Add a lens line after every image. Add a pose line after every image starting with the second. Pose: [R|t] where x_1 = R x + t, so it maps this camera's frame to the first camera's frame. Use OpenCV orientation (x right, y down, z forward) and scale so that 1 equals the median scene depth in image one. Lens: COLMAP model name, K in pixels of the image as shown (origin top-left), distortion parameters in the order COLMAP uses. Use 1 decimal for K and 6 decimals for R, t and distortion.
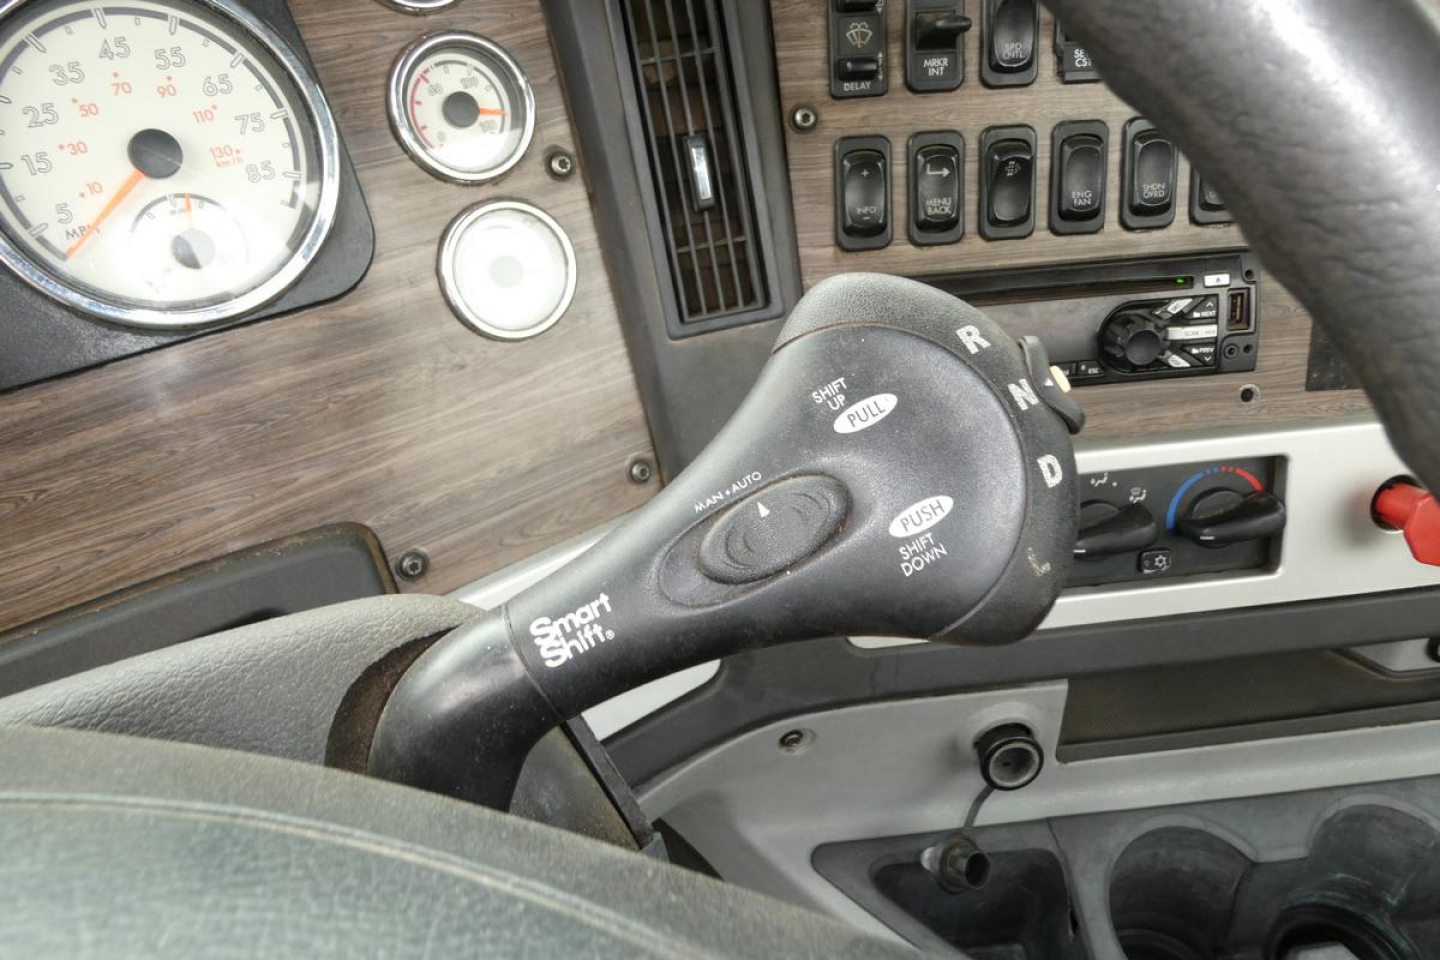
lens RADIAL K [[1020.5, 0, 720.0], [0, 1020.5, 480.0], [0, 0, 1]] dist [0.000809, 0.006671]
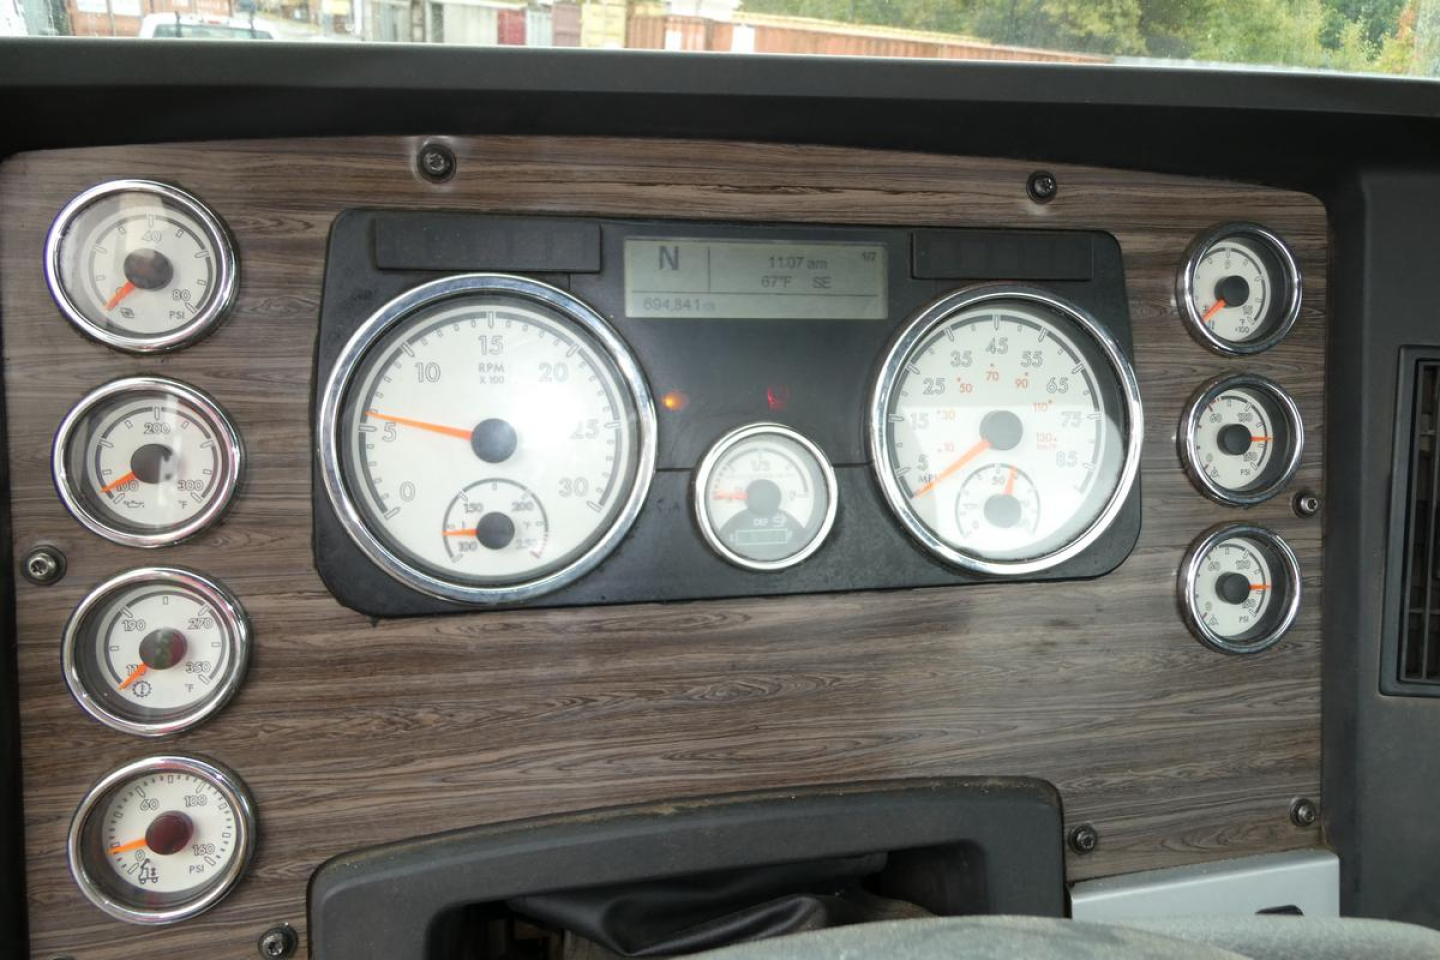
lens RADIAL K [[1020.5, 0, 720.0], [0, 1020.5, 480.0], [0, 0, 1]] dist [0.000809, 0.006671]
pose [[0.918399, 0.224431, -0.325844, -0.413395], [-0.296662, 0.935526, -0.191787, 0.055194], [0.261793, 0.272802, 0.925767, -0.155950]]
